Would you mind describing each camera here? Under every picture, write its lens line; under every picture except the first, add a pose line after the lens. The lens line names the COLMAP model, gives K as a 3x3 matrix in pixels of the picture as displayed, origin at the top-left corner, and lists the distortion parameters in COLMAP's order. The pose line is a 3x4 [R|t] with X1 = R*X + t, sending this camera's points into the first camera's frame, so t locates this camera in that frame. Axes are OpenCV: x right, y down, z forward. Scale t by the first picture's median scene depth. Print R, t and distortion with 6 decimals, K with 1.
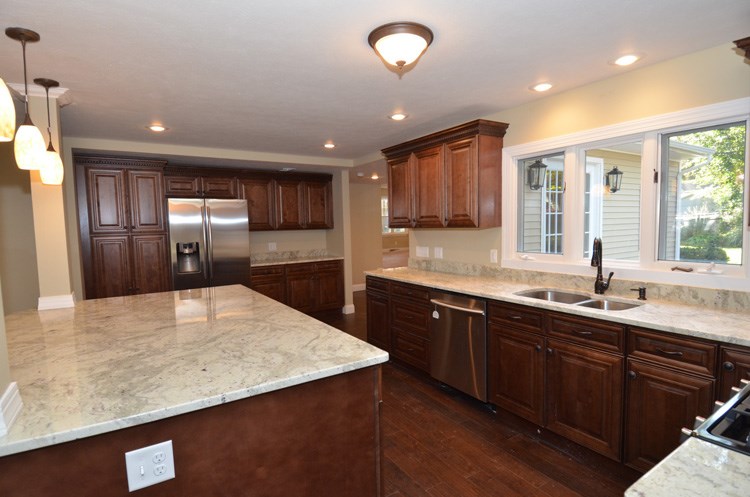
lens RADIAL K [[397.9, 0, 377.8], [0, 397.9, 251.6], [0, 0, 1]] dist [0.045222, -0.058236]
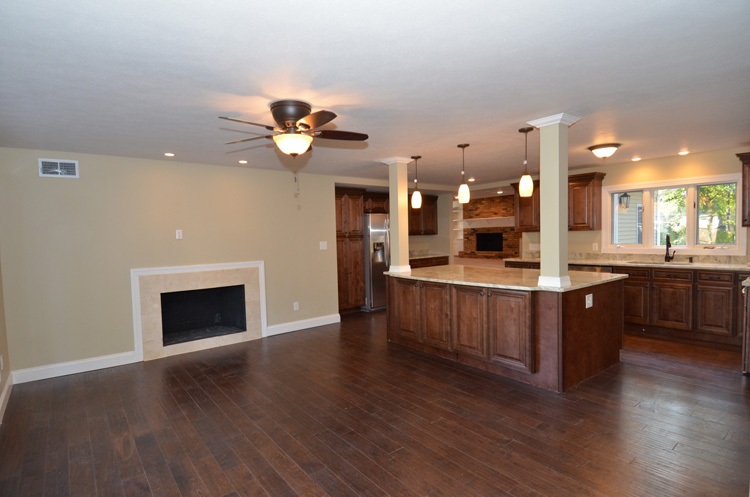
lens RADIAL K [[397.9, 0, 377.8], [0, 397.9, 251.6], [0, 0, 1]] dist [0.045222, -0.058236]
pose [[0.994449, -0.006536, 0.105016, -0.929209], [0.009615, 0.999538, -0.028846, 0.080808], [-0.104779, 0.029695, 0.994052, -0.717303]]
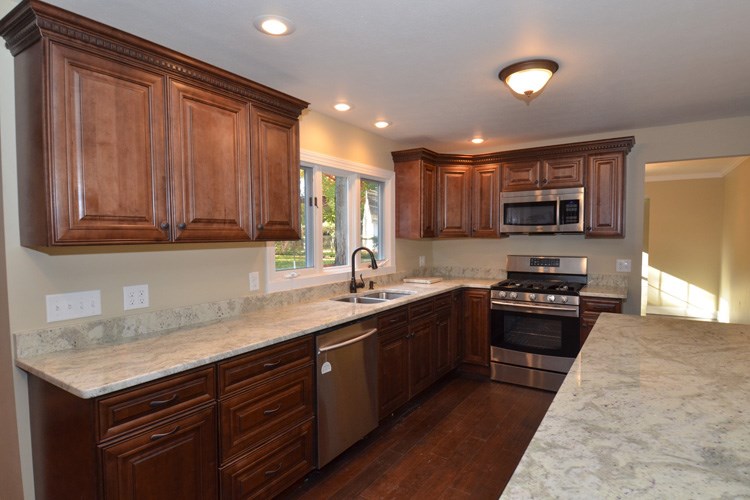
lens RADIAL K [[397.9, 0, 377.8], [0, 397.9, 253.1], [0, 0, 1]] dist [0.045222, -0.058236]
pose [[-0.410209, -0.011750, 0.911916, -0.515647], [0.082601, 0.995329, 0.049981, -0.063380], [-0.908243, 0.095828, -0.407322, 1.194058]]
